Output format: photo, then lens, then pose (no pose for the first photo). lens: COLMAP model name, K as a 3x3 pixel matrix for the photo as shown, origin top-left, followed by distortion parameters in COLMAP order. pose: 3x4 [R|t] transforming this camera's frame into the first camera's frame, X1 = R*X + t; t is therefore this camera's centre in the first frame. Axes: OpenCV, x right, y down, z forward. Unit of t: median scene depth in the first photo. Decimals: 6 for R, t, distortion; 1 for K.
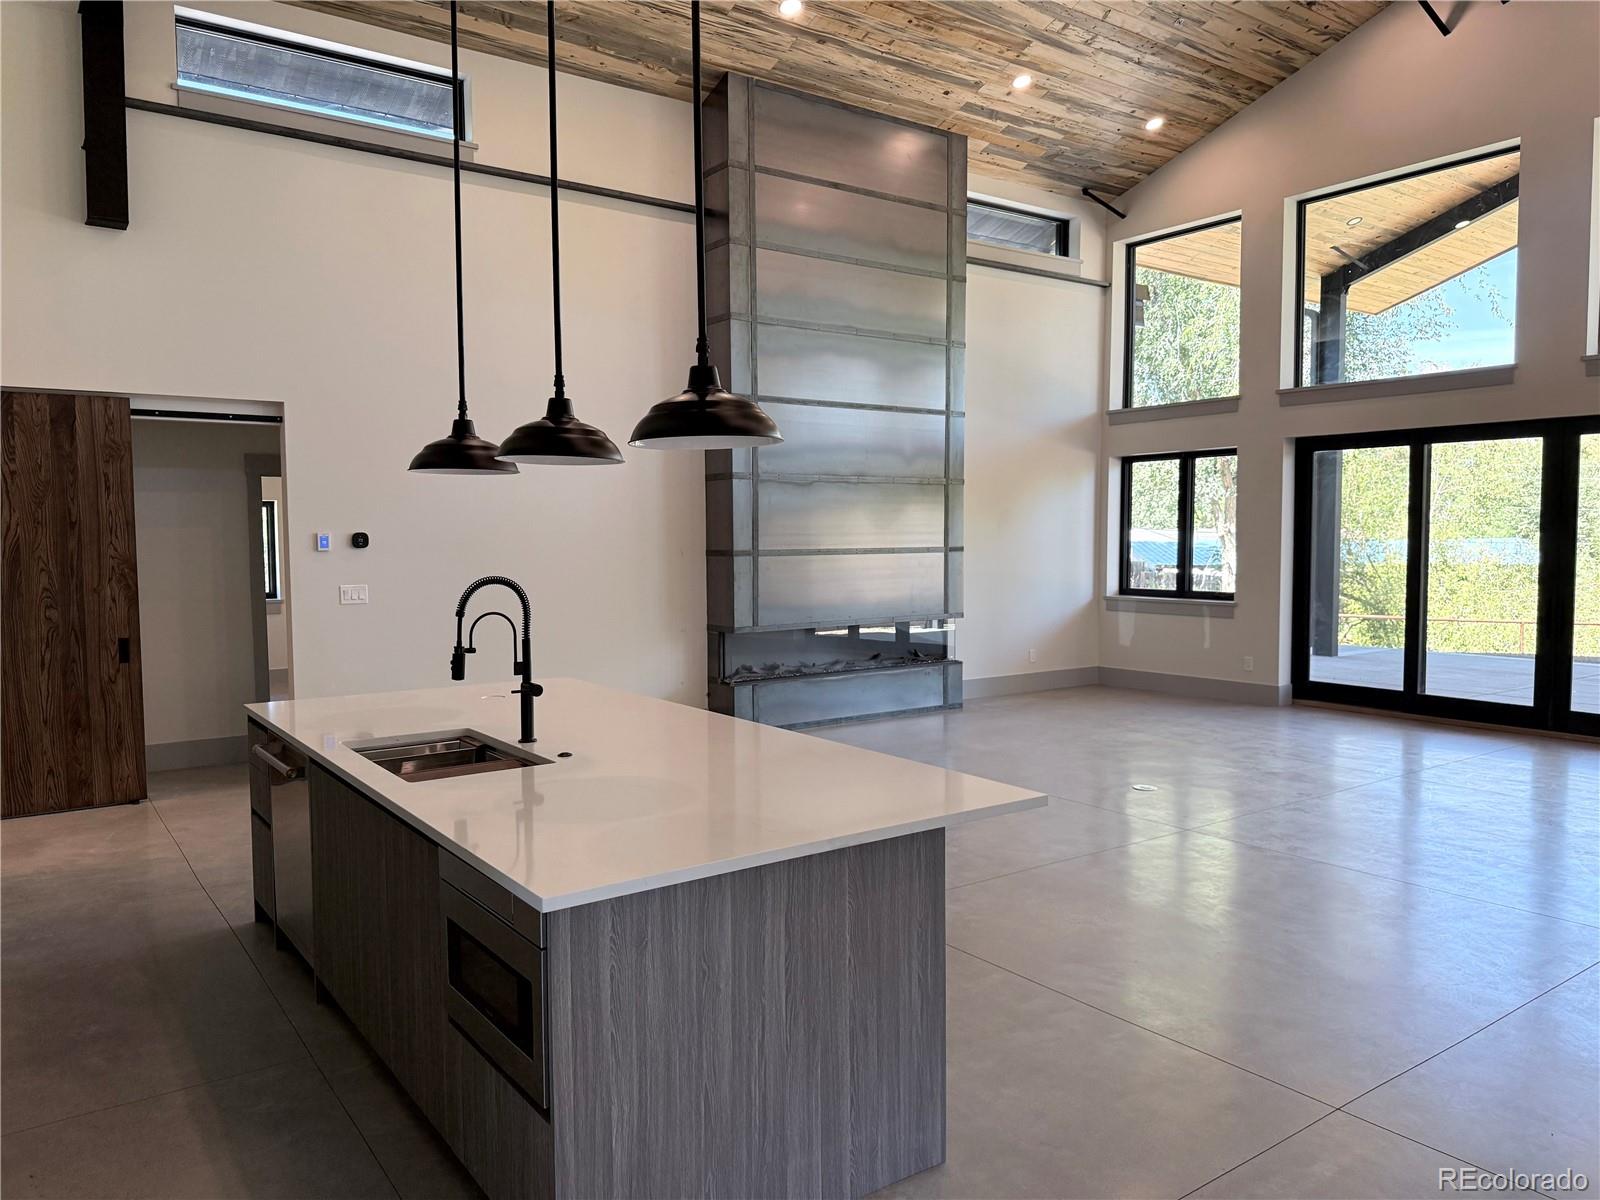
lens RADIAL K [[1115.5, 0, 797.7], [0, 1115.5, 607.5], [0, 0, 1]] dist [0.154082, -0.279854]
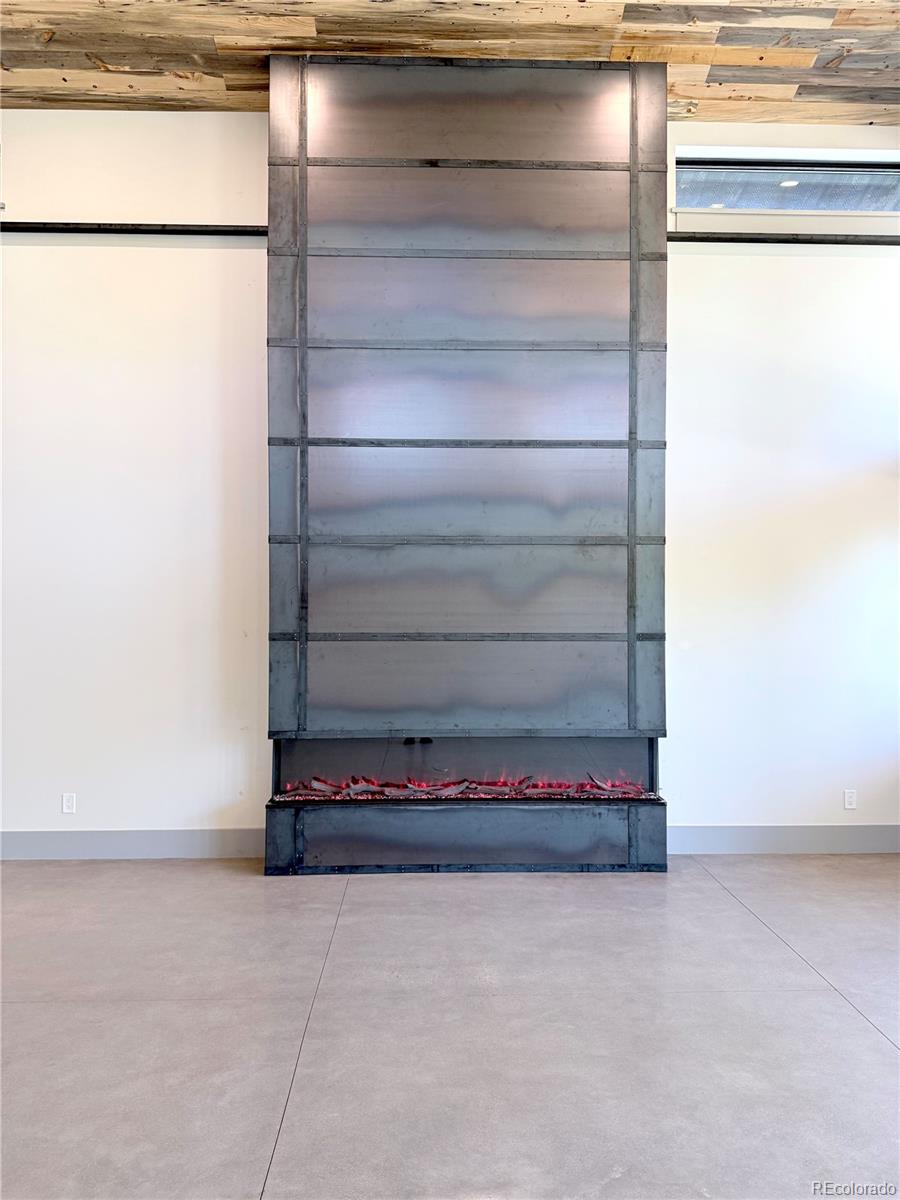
lens RADIAL K [[838.4, 0, 450.0], [0, 838.4, 600.0], [0, 0, 1]] dist [0.056731, -0.063827]
pose [[0.829837, 0.002241, -0.558001, 0.378133], [-0.044747, 0.997039, -0.062542, -0.042597], [0.556208, 0.076868, 0.827480, 0.573868]]
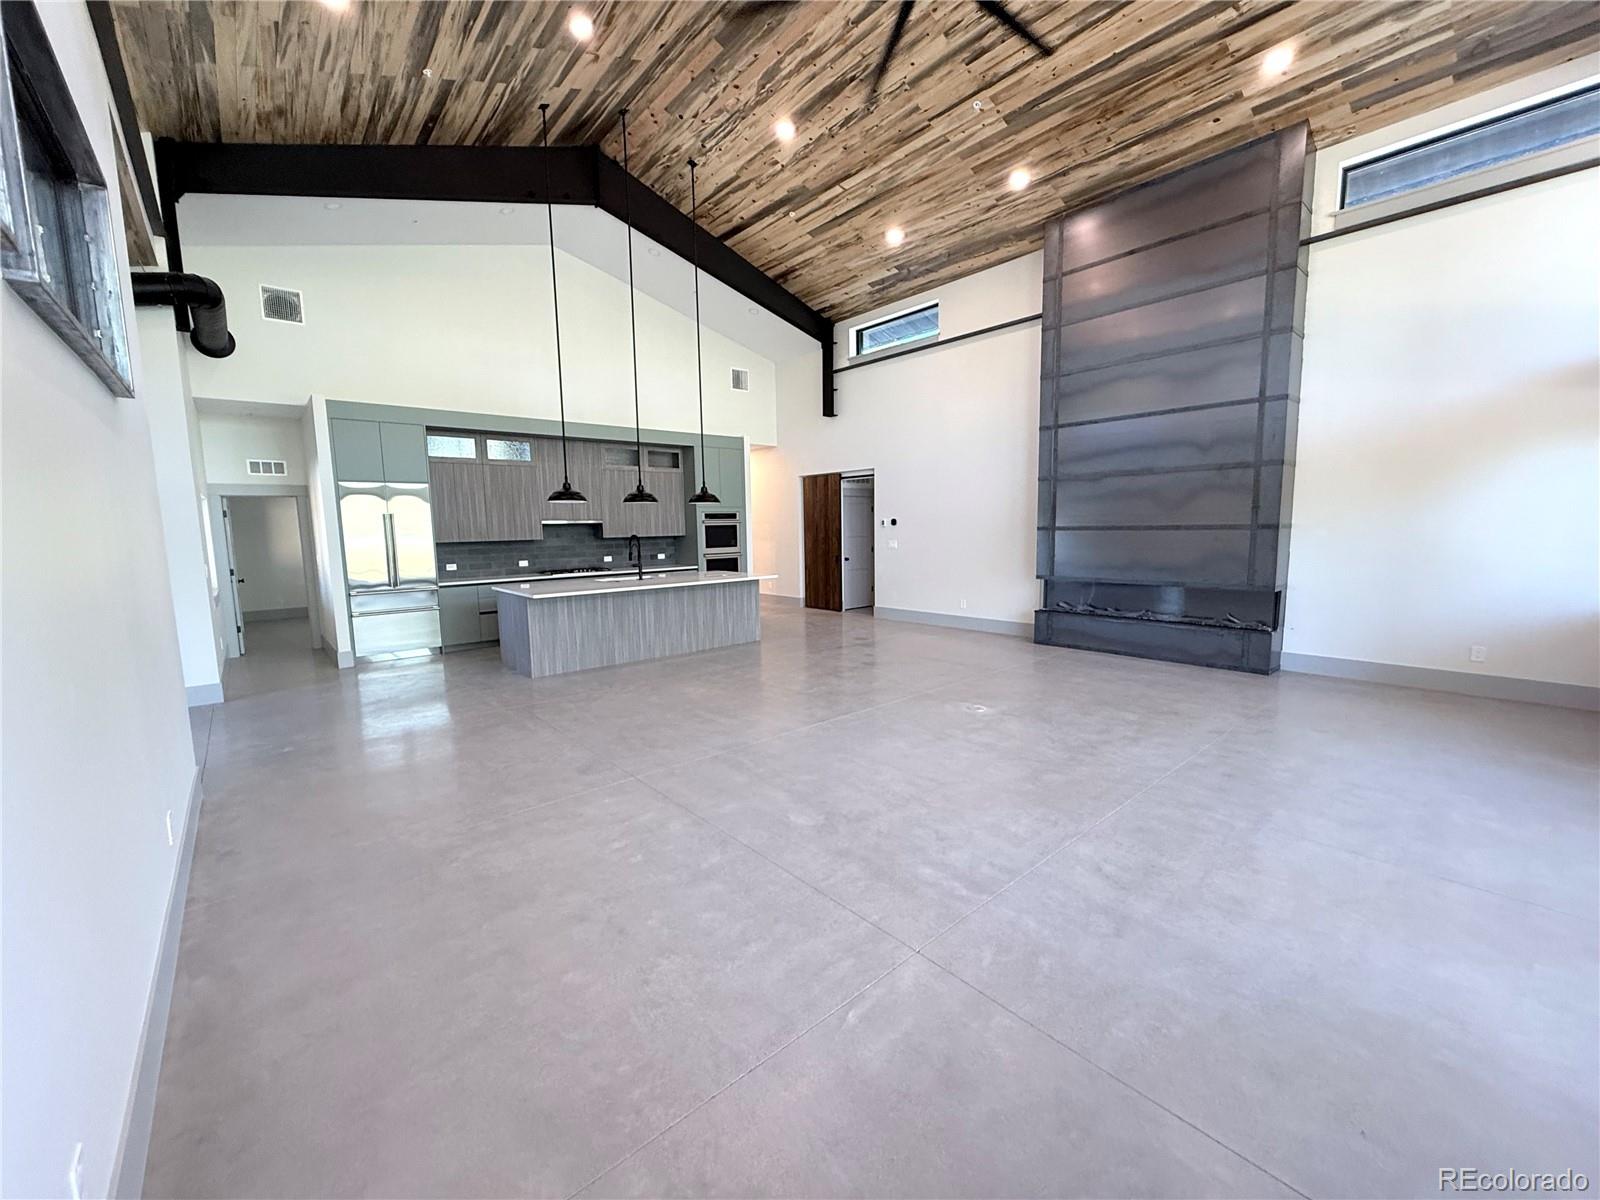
lens RADIAL K [[640.4, 0, 796.1], [0, 640.4, 601.3], [0, 0, 1]] dist [0.000092, -0.000420]
pose [[0.084400, 0.125300, -0.988522, 0.822673], [-0.046637, 0.991472, 0.121691, -0.040301], [0.995340, 0.035831, 0.089524, 0.576111]]
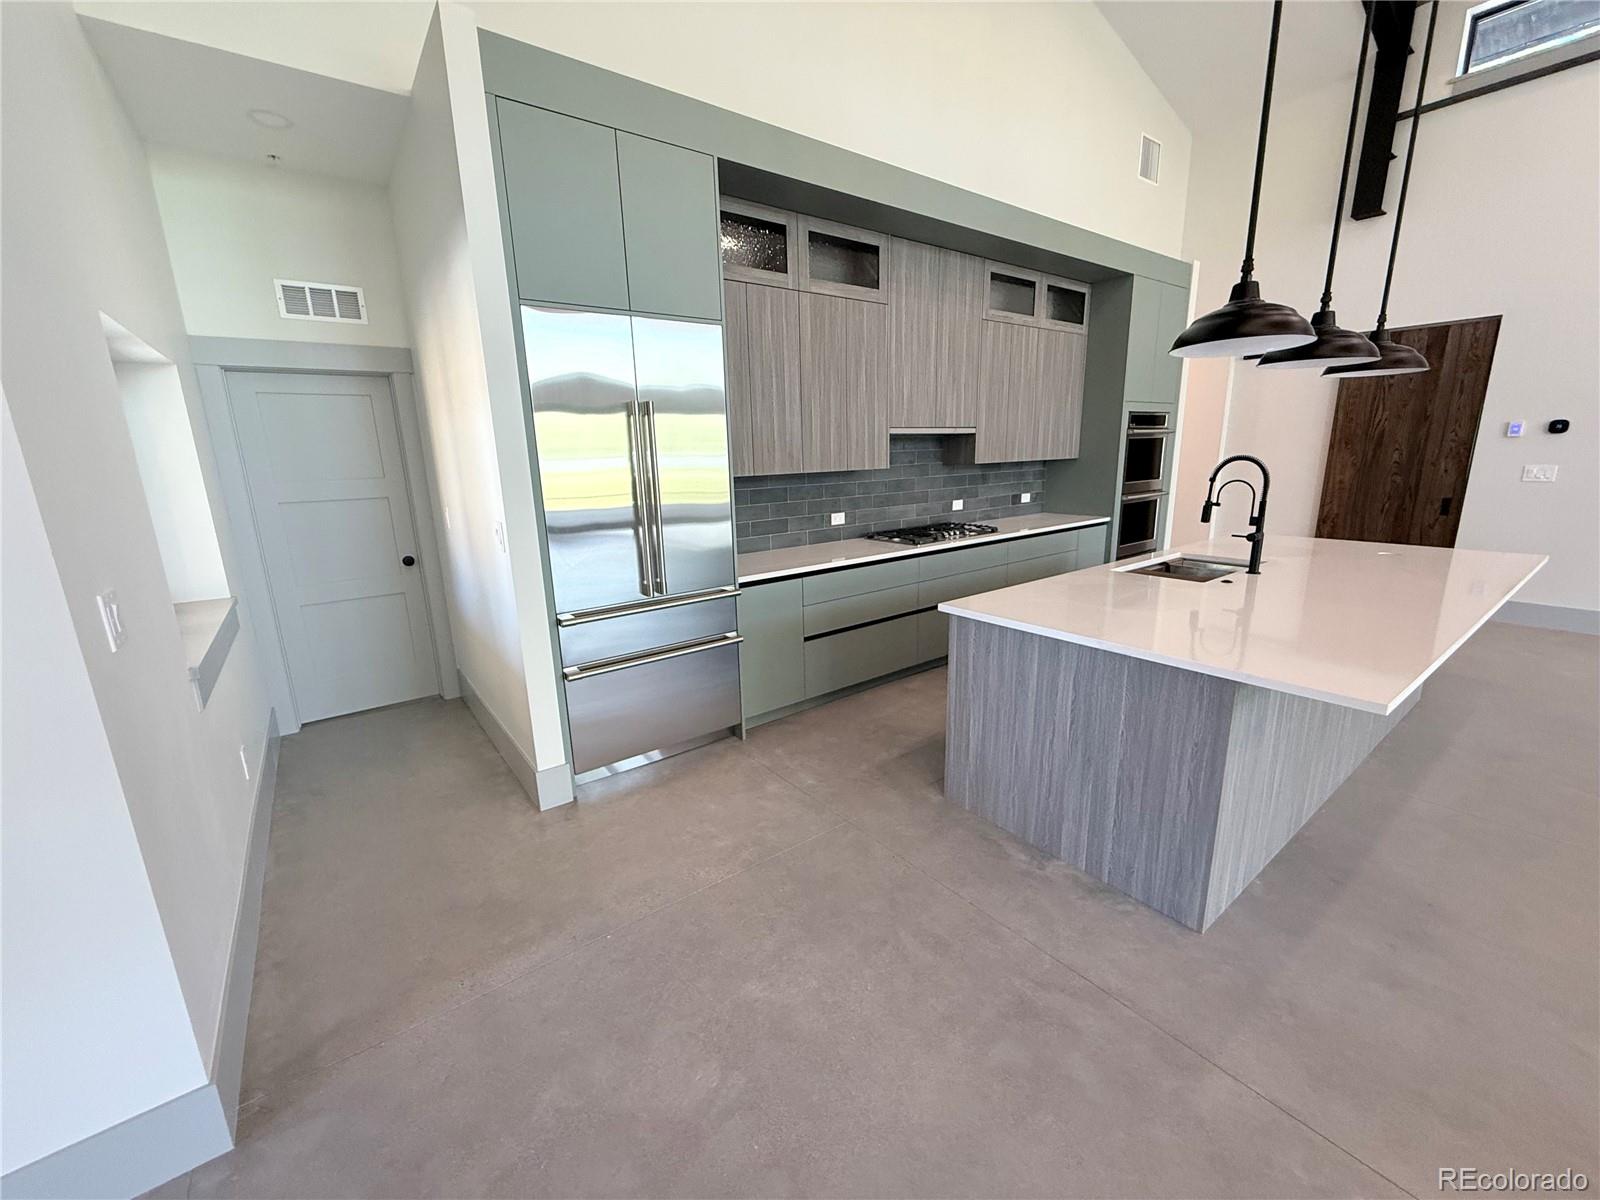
lens RADIAL K [[640.4, 0, 796.1], [0, 640.4, 601.3], [0, 0, 1]] dist [0.000092, -0.000420]
pose [[0.017805, 0.236335, -0.971508, 0.240572], [-0.036577, 0.971166, 0.235582, -0.007736], [0.999172, 0.031341, 0.025936, 0.170887]]
